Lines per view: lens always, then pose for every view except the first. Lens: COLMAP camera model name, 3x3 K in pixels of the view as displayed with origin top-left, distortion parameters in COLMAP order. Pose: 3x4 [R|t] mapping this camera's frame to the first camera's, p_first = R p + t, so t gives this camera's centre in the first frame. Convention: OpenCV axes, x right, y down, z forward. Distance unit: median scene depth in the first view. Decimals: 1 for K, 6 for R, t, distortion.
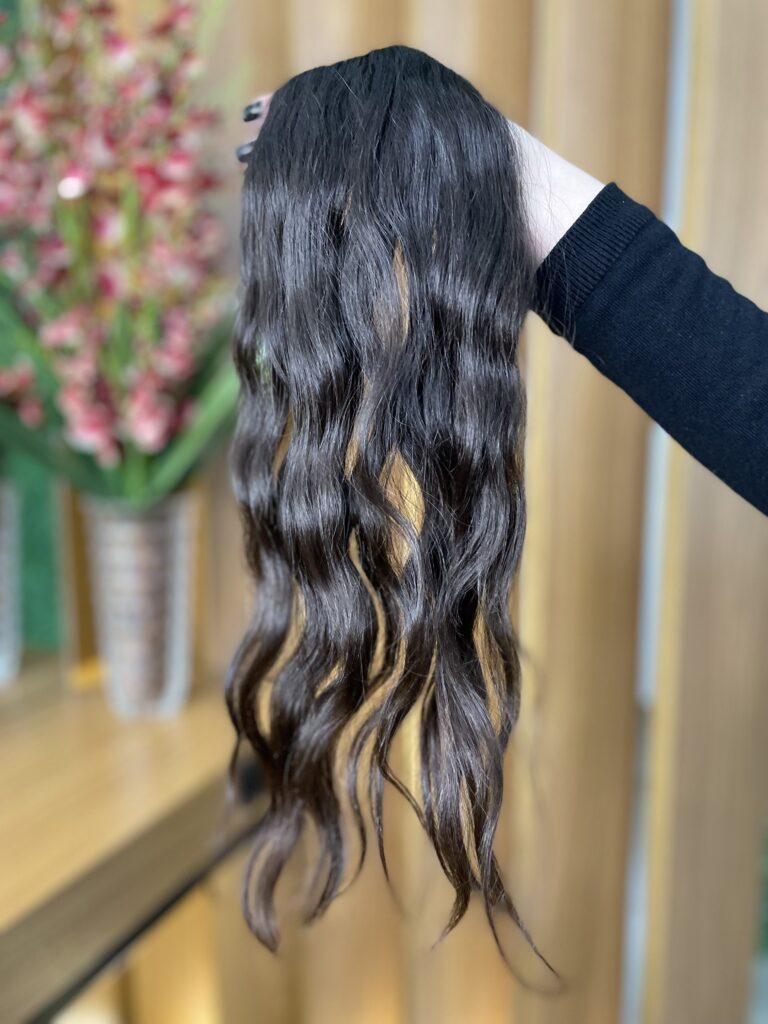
lens RADIAL K [[782.1, 0, 383.4], [0, 782.1, 512.1], [0, 0, 1]] dist [0.031234, -0.054027]
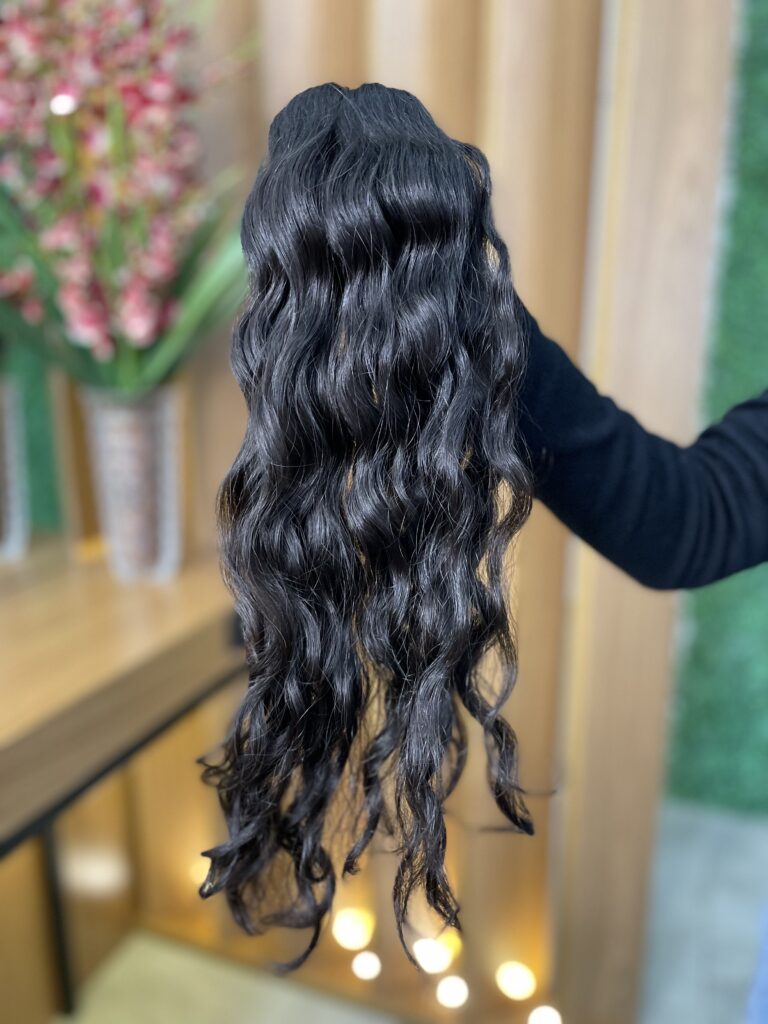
lens RADIAL K [[782.1, 0, 387.7], [0, 782.1, 510.9], [0, 0, 1]] dist [0.031234, -0.054027]
pose [[0.999701, -0.003525, 0.024217, 0.034232], [0.000985, 0.994565, 0.104116, 0.044196], [-0.024452, -0.104061, 0.994270, -0.170762]]
